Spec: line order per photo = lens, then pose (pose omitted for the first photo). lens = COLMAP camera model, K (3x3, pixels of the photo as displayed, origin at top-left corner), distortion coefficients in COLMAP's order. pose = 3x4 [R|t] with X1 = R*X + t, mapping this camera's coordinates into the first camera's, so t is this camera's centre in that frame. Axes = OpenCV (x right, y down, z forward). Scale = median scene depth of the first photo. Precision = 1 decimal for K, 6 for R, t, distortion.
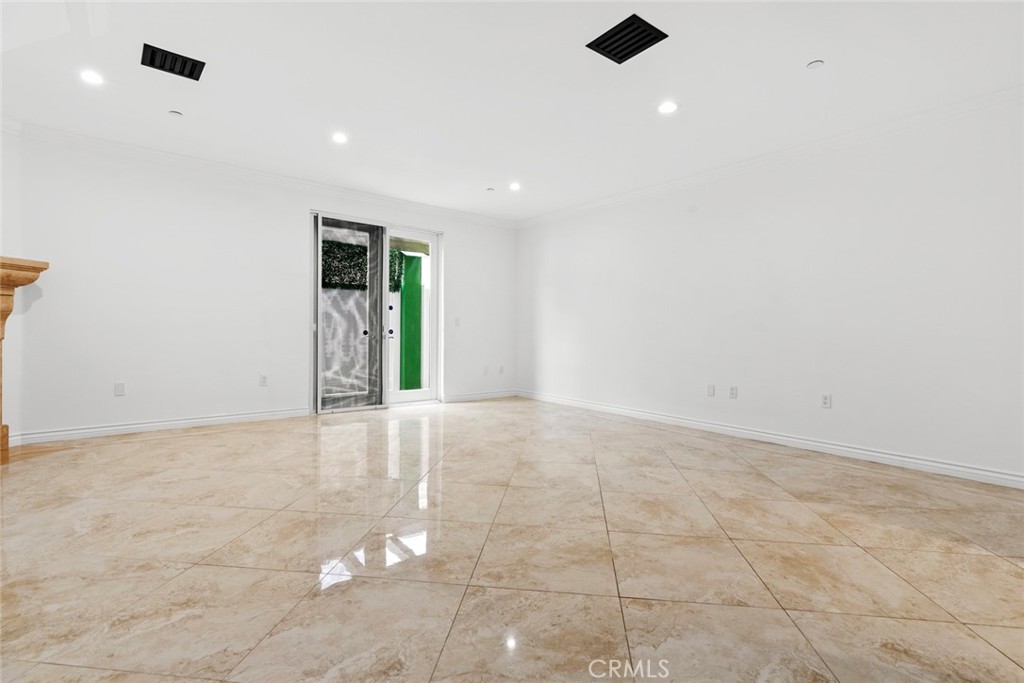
lens RADIAL K [[470.5, 0, 520.4], [0, 470.5, 338.8], [0, 0, 1]] dist [0.002531, -0.000125]
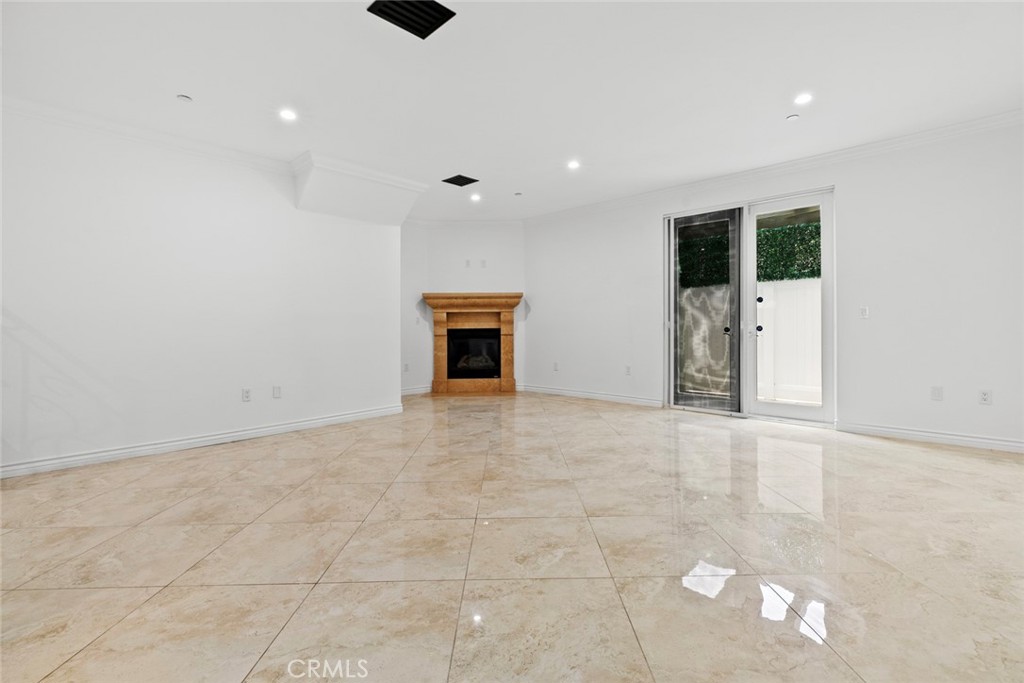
lens RADIAL K [[464.3, 0, 517.5], [0, 464.3, 331.1], [0, 0, 1]] dist [0.009105, 0.000264]
pose [[0.127350, -0.001250, -0.991857, 0.803369], [-0.006384, 0.999977, -0.002080, -0.008874], [0.991837, 0.006597, 0.127339, 0.770368]]
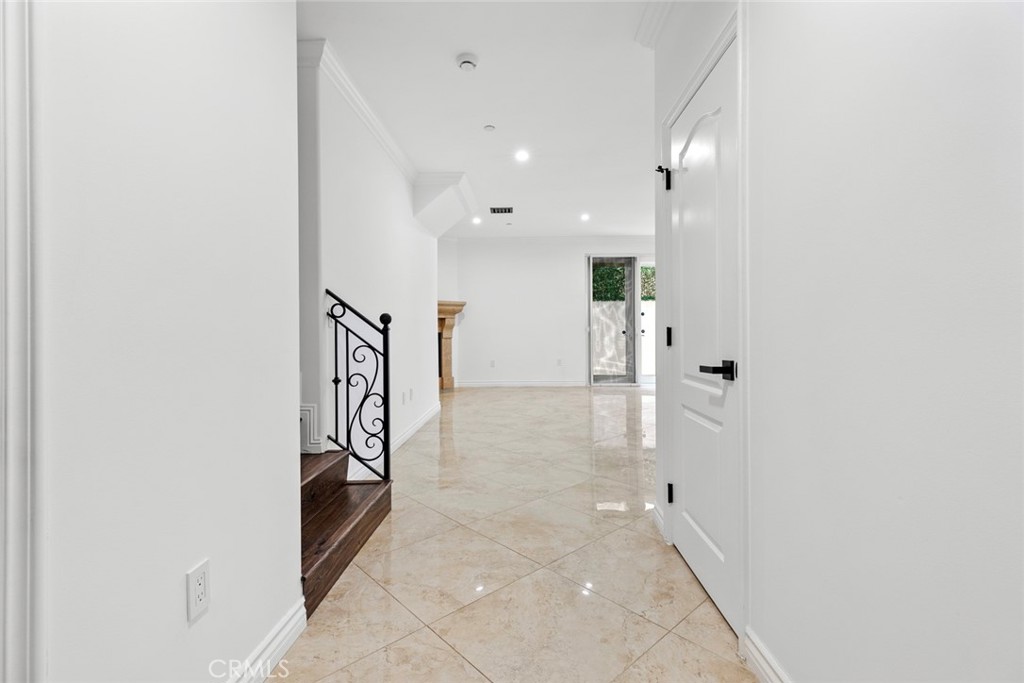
lens RADIAL K [[464.3, 0, 517.5], [0, 464.3, 331.1], [0, 0, 1]] dist [0.009105, 0.000264]
pose [[0.759185, -0.013938, -0.650726, 0.545294], [0.006590, 0.999884, -0.013729, 0.001199], [0.650842, 0.006134, 0.759188, -0.445609]]
